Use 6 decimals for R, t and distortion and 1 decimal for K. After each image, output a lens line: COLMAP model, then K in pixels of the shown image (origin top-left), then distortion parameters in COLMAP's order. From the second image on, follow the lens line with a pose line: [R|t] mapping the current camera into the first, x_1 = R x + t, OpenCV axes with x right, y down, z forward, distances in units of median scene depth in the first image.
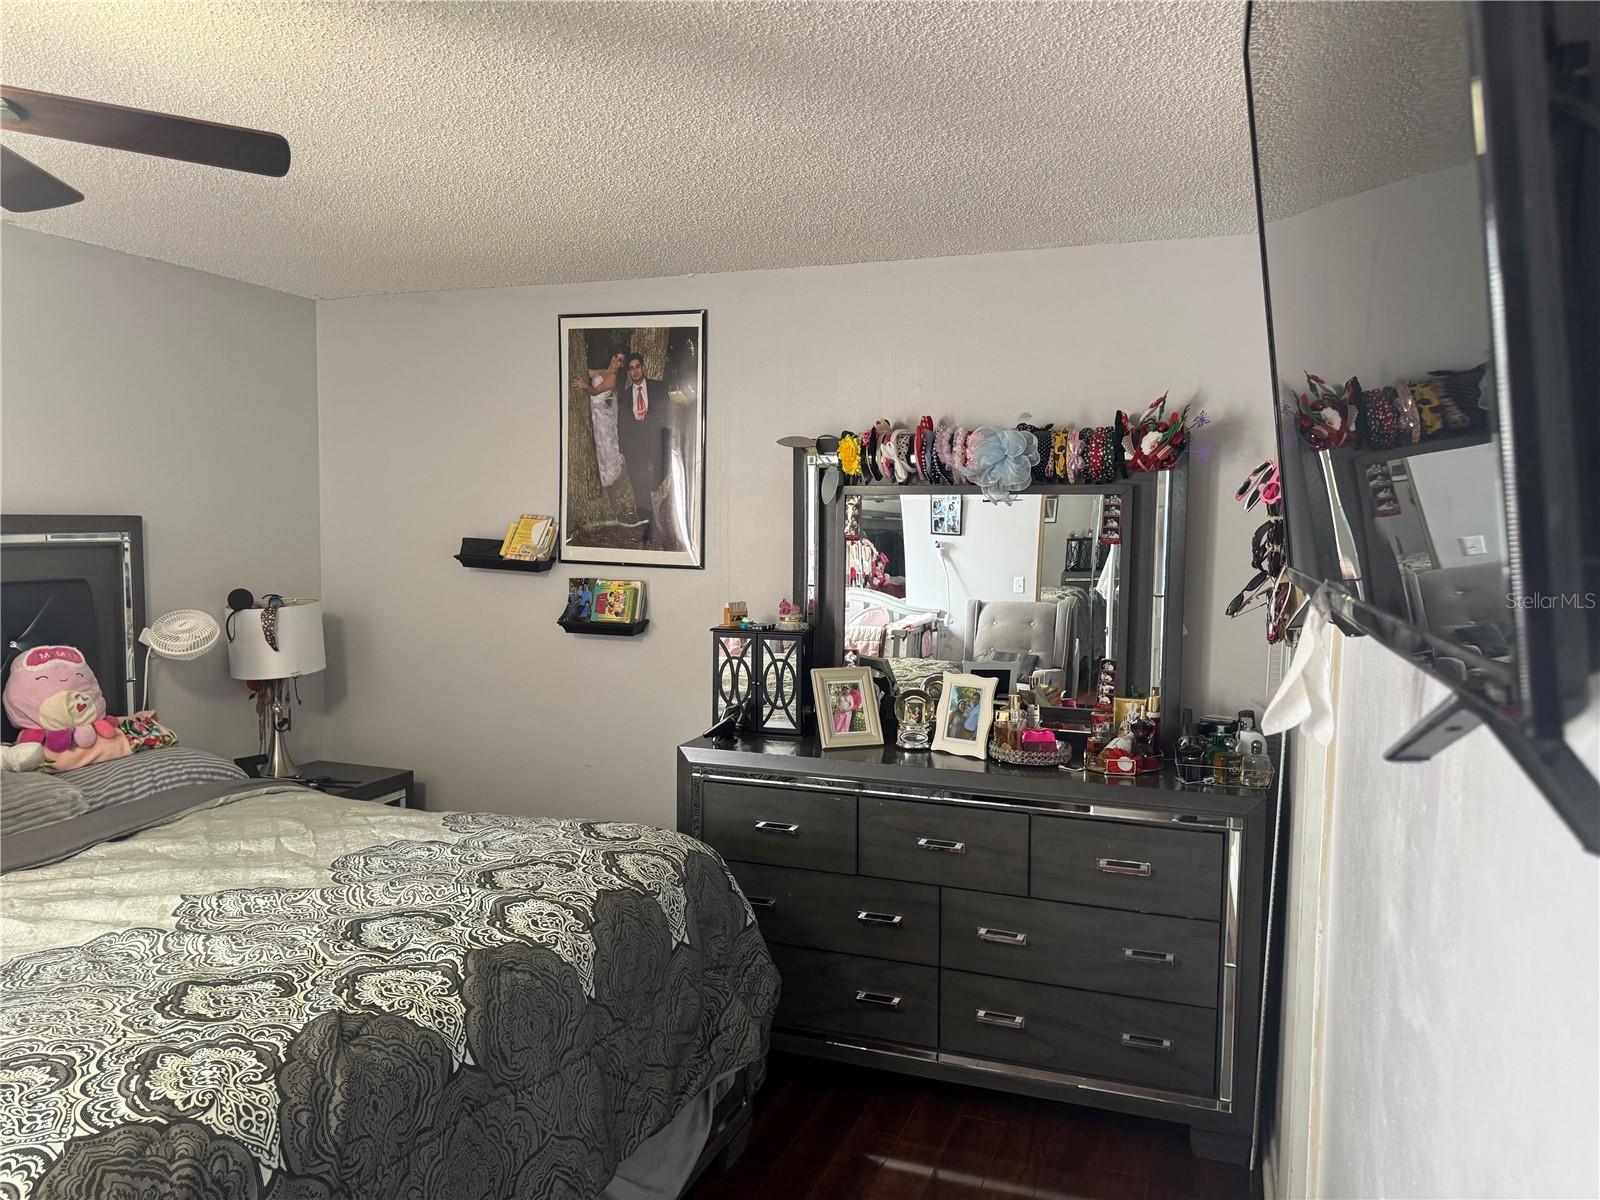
lens RADIAL K [[1162.1, 0, 800.0], [0, 1162.1, 600.0], [0, 0, 1]] dist [0.180897, -0.184205]
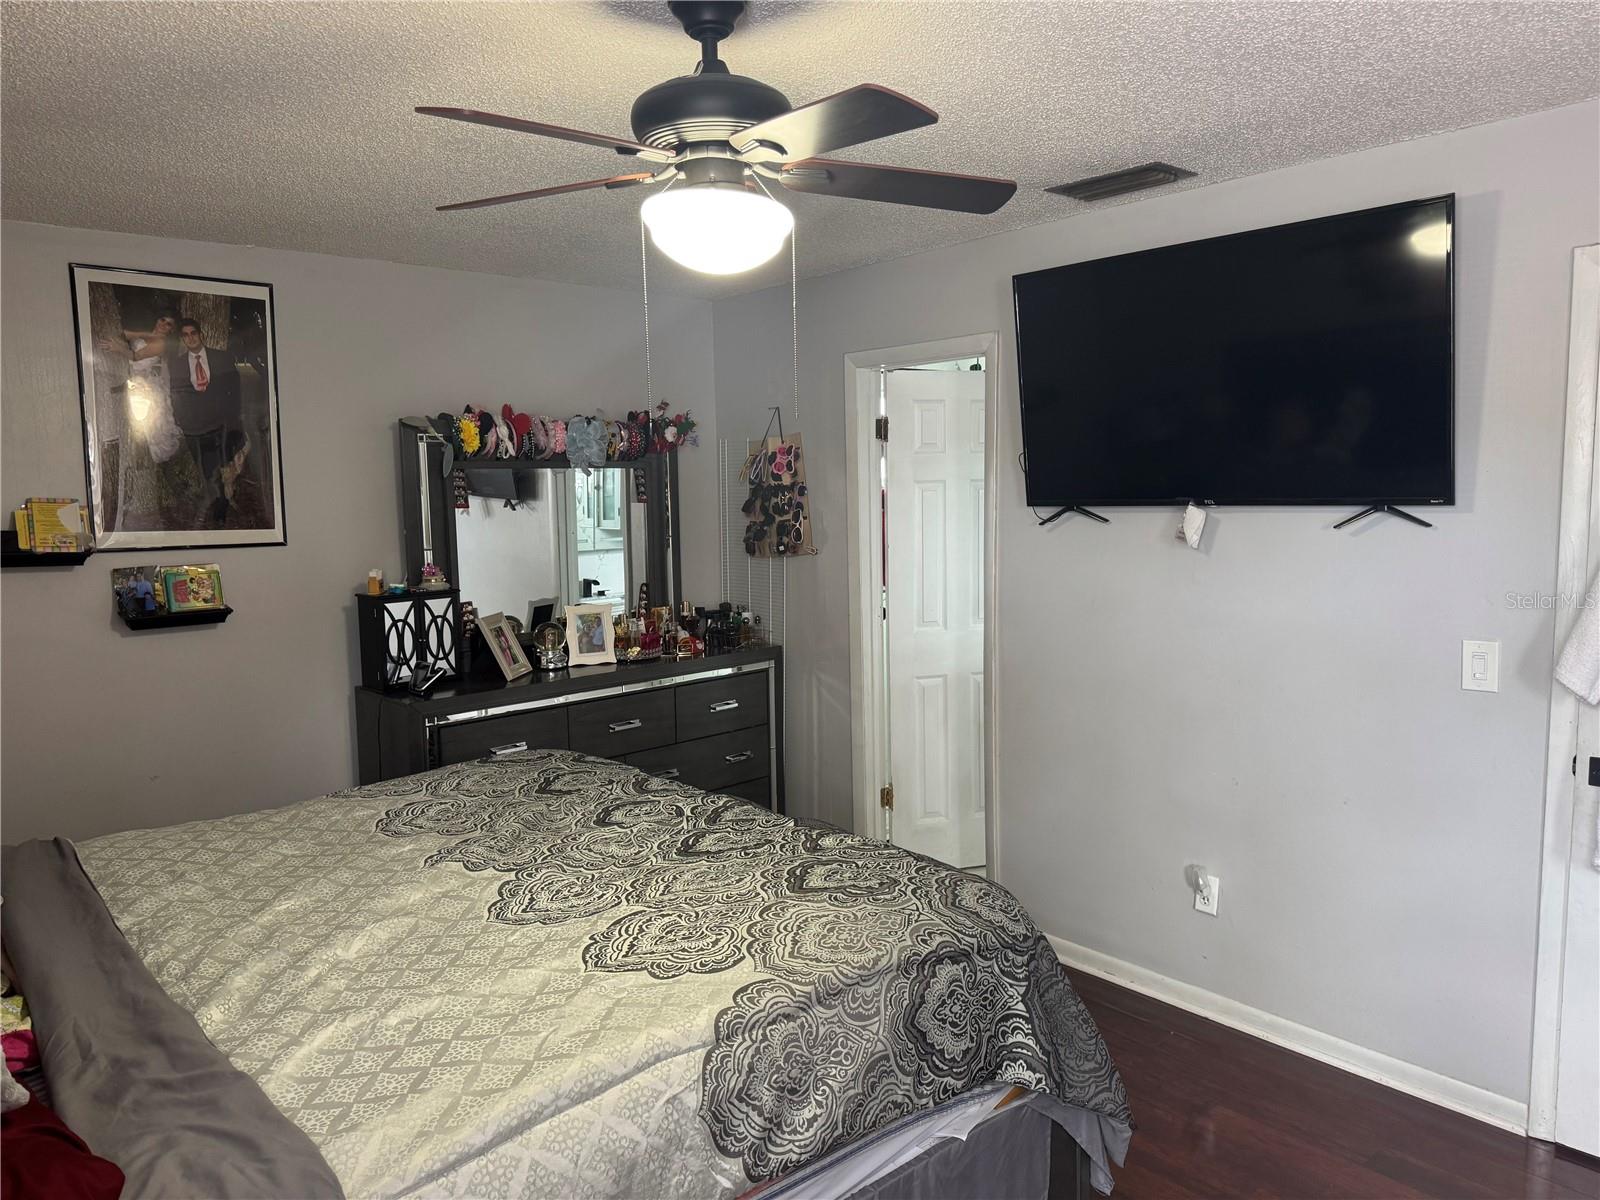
lens RADIAL K [[1162.1, 0, 800.0], [0, 1162.1, 600.0], [0, 0, 1]] dist [0.180897, -0.184205]
pose [[0.465333, -0.115205, 0.877606, -0.795258], [0.089072, 0.992555, 0.083066, -0.026379], [-0.880643, 0.039516, 0.472131, 0.136961]]
